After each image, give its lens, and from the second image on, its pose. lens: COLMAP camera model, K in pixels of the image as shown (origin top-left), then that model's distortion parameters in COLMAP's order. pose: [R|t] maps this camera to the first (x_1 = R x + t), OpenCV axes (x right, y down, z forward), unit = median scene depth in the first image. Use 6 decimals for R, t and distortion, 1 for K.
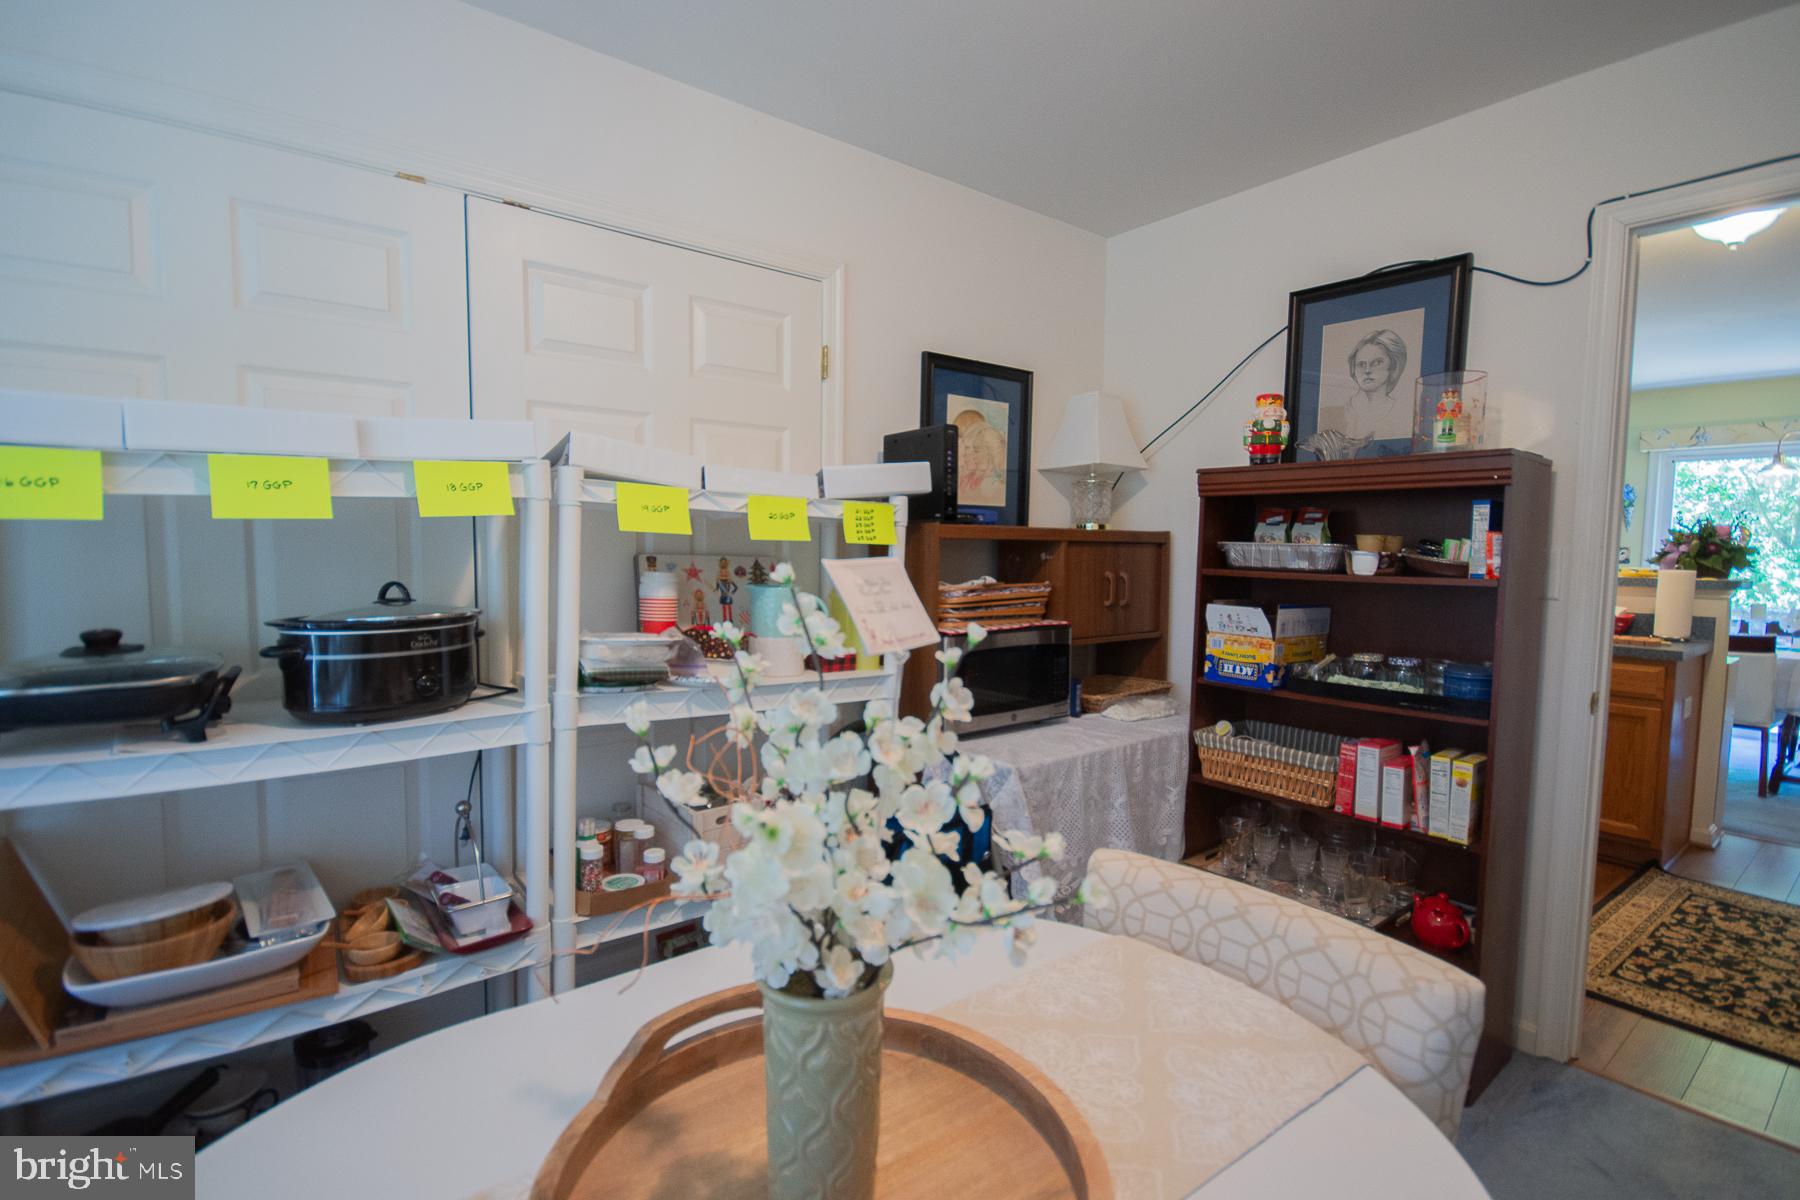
lens RADIAL K [[826.1, 0, 928.4], [0, 826.1, 598.0], [0, 0, 1]] dist [0.005280, -0.000819]
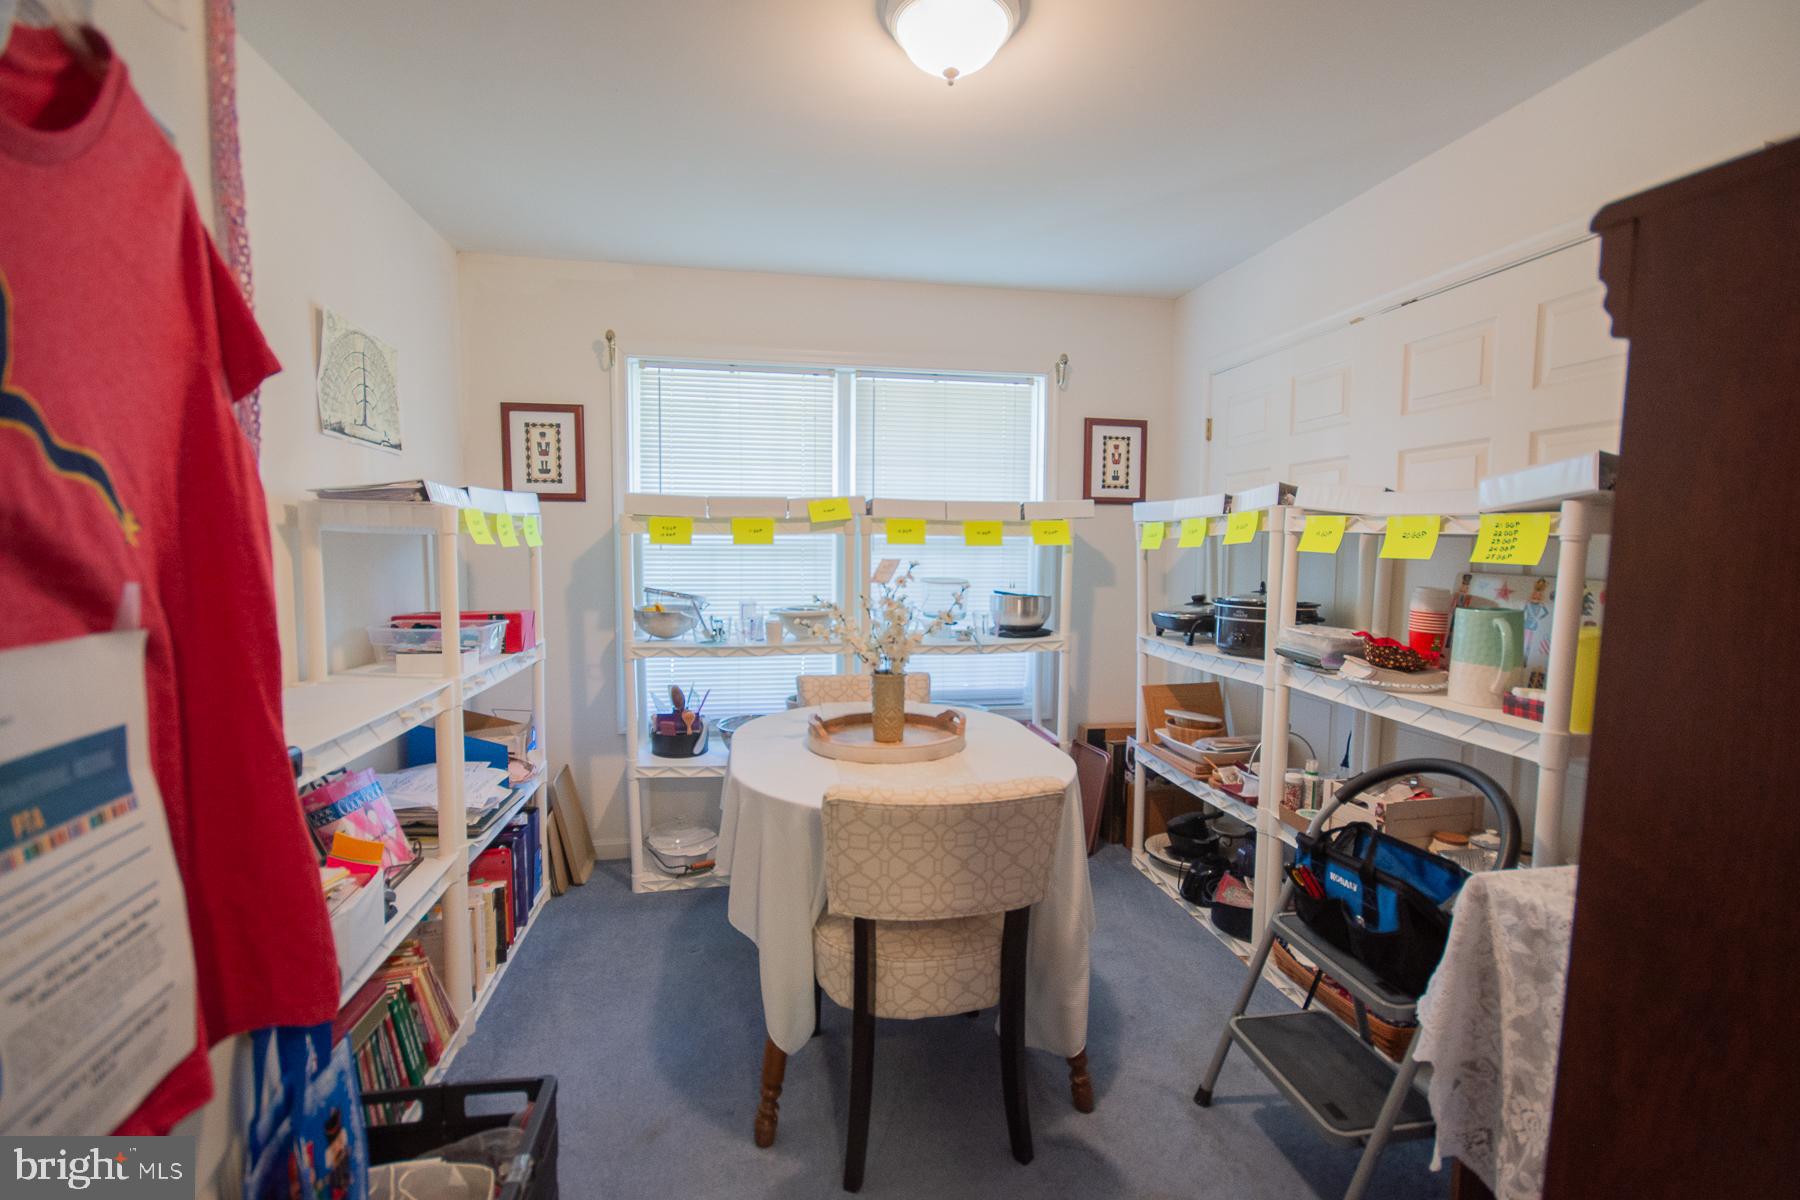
lens RADIAL K [[792.1, 0, 894.8], [0, 792.1, 599.3], [0, 0, 1]] dist [0.007857, -0.010434]
pose [[-0.482582, 0.043152, -0.874787, 0.704660], [-0.067273, 0.994009, 0.086145, -0.044409], [0.873263, 0.100421, -0.476788, 0.657556]]
